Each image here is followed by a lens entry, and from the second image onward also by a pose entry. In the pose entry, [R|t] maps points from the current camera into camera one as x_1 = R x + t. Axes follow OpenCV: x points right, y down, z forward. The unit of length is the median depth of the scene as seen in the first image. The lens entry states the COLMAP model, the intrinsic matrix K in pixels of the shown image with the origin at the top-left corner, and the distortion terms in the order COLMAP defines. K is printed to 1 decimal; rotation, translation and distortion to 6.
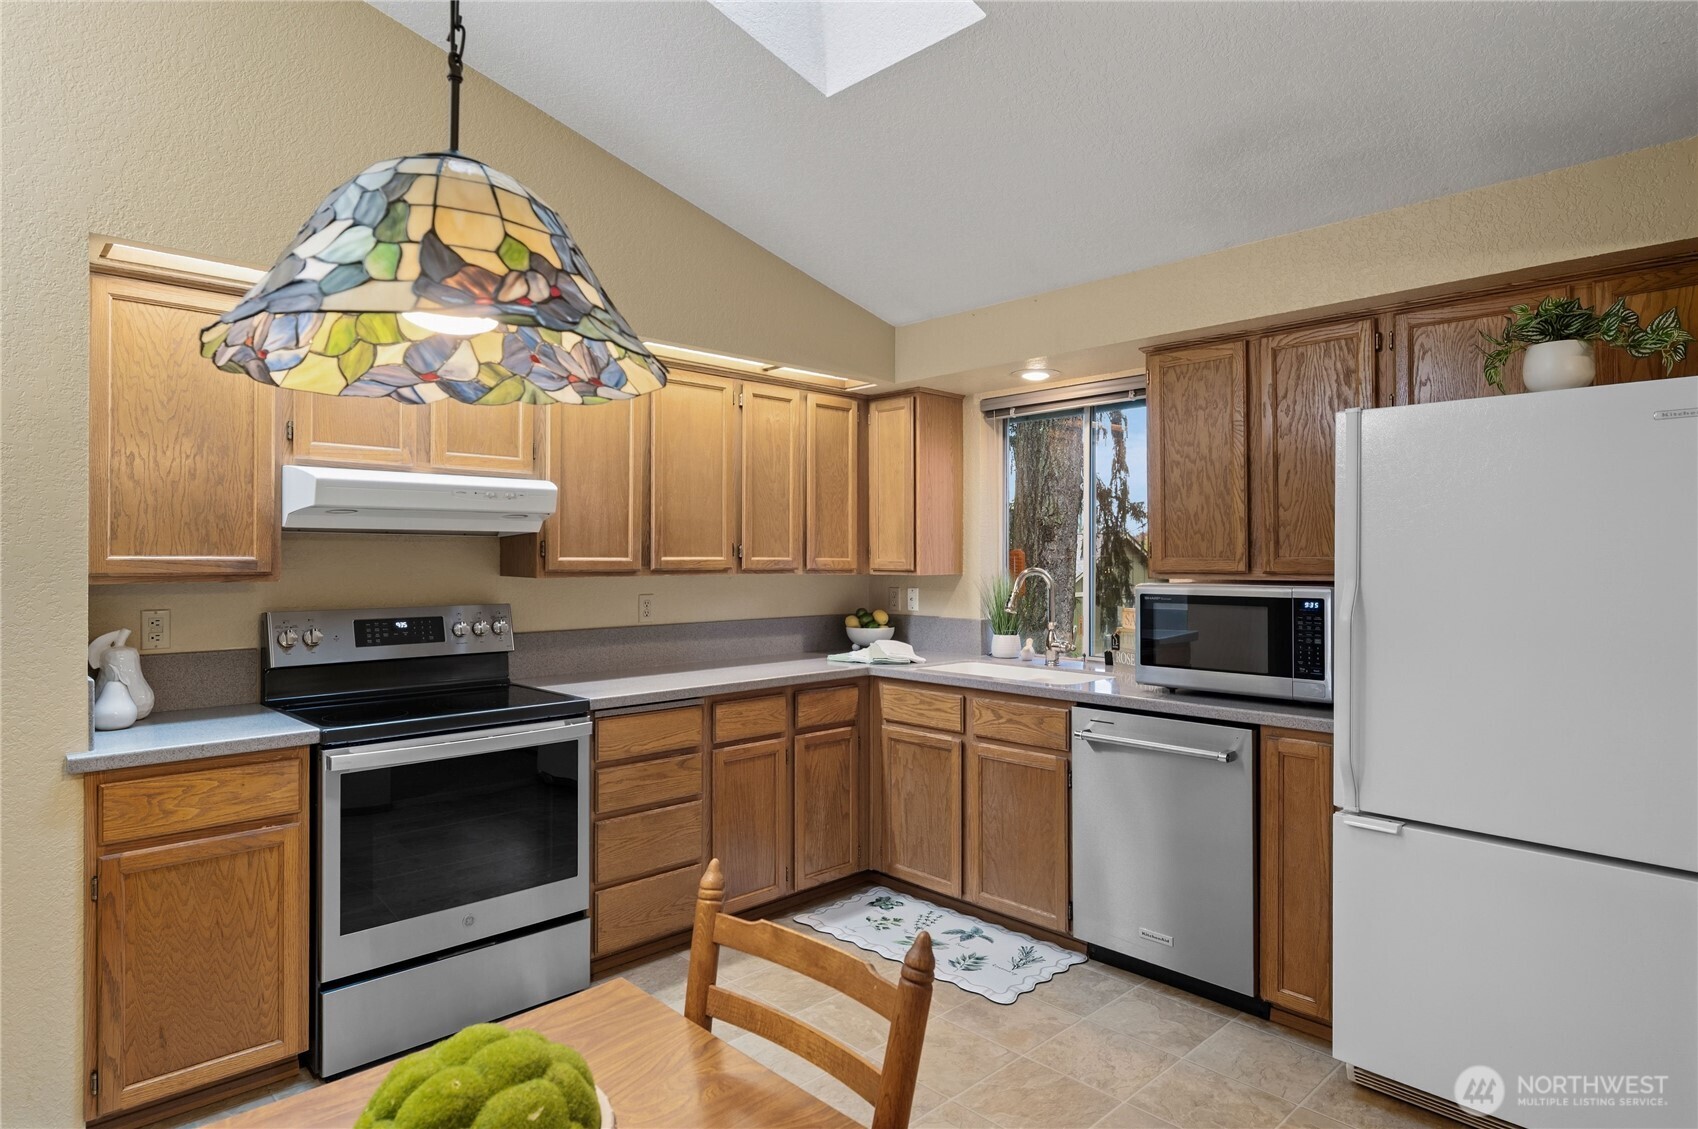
lens RADIAL K [[949.6, 0, 842.9], [0, 949.6, 553.8], [0, 0, 1]] dist [0.001958, -0.000216]
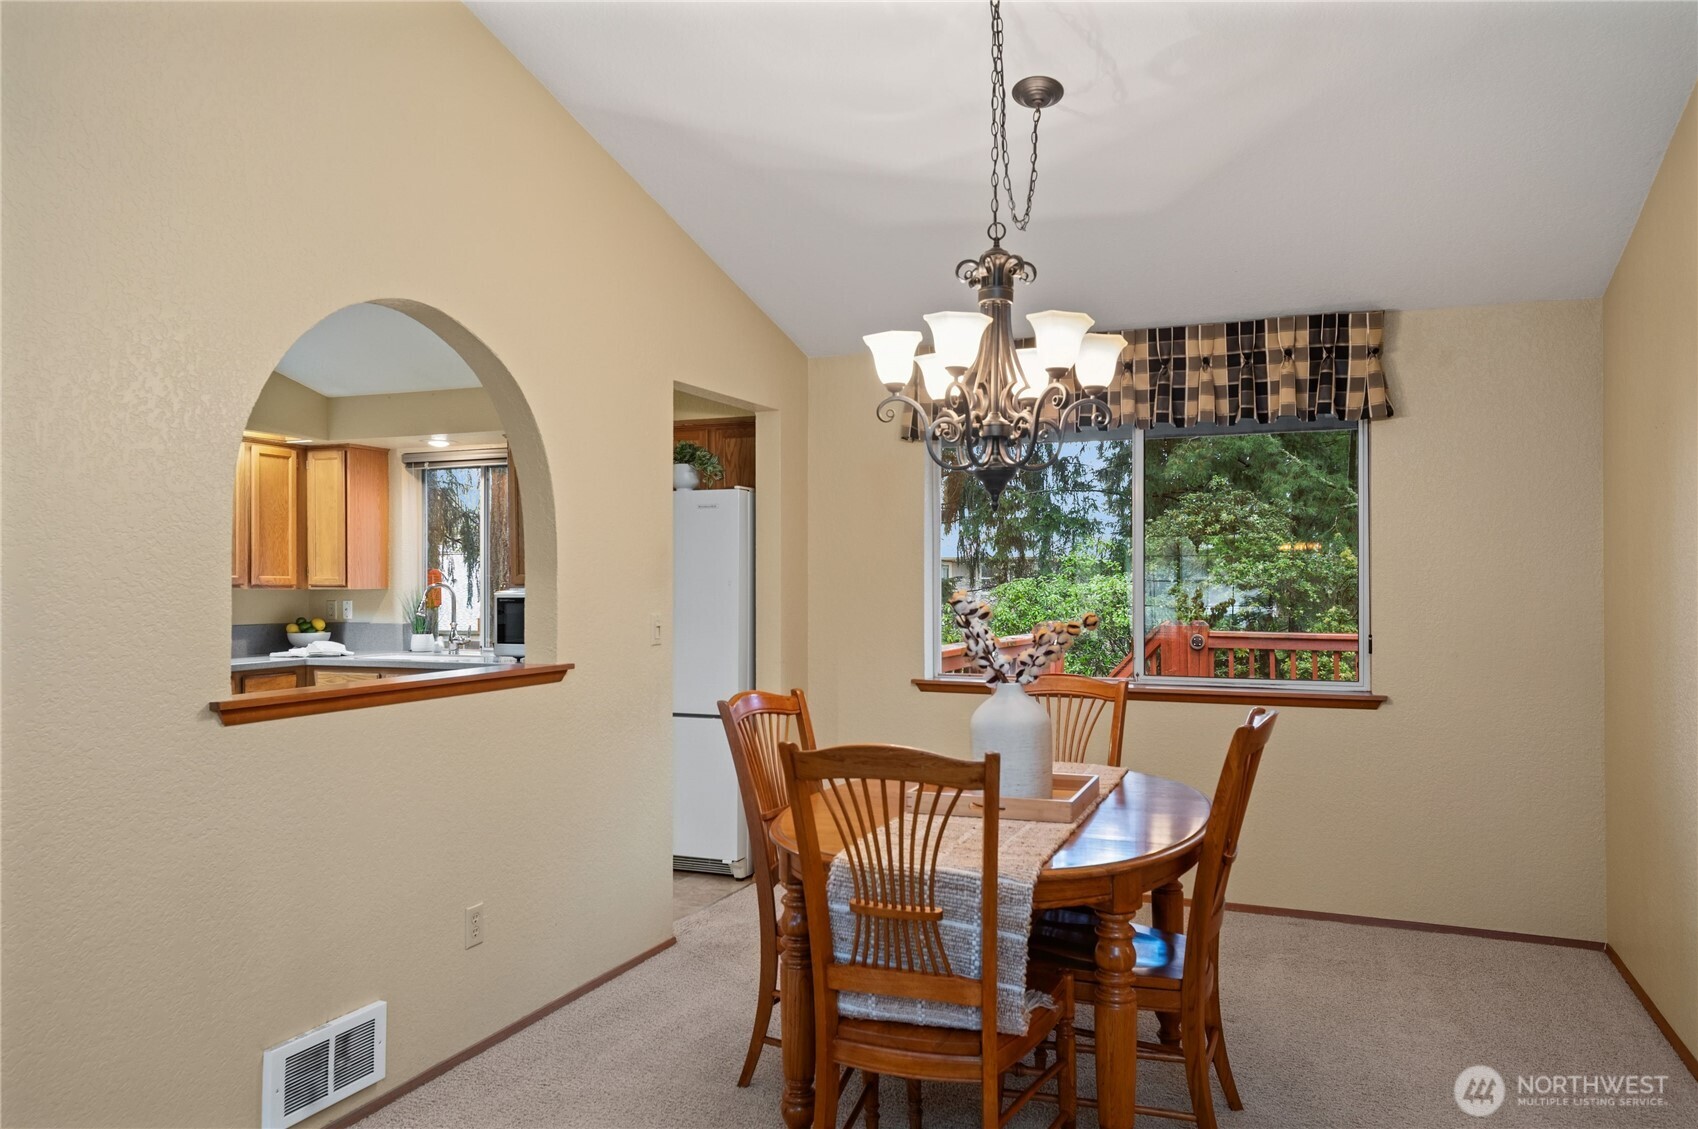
lens RADIAL K [[1221.9, 0, 849.6], [0, 1221.9, 574.9], [0, 0, 1]] dist [0.036703, 0.003842]
pose [[0.912060, -0.000780, 0.410056, 0.017420], [0.001688, 0.999997, -0.001852, 0.008673], [-0.410053, 0.002382, 0.912059, -0.949925]]
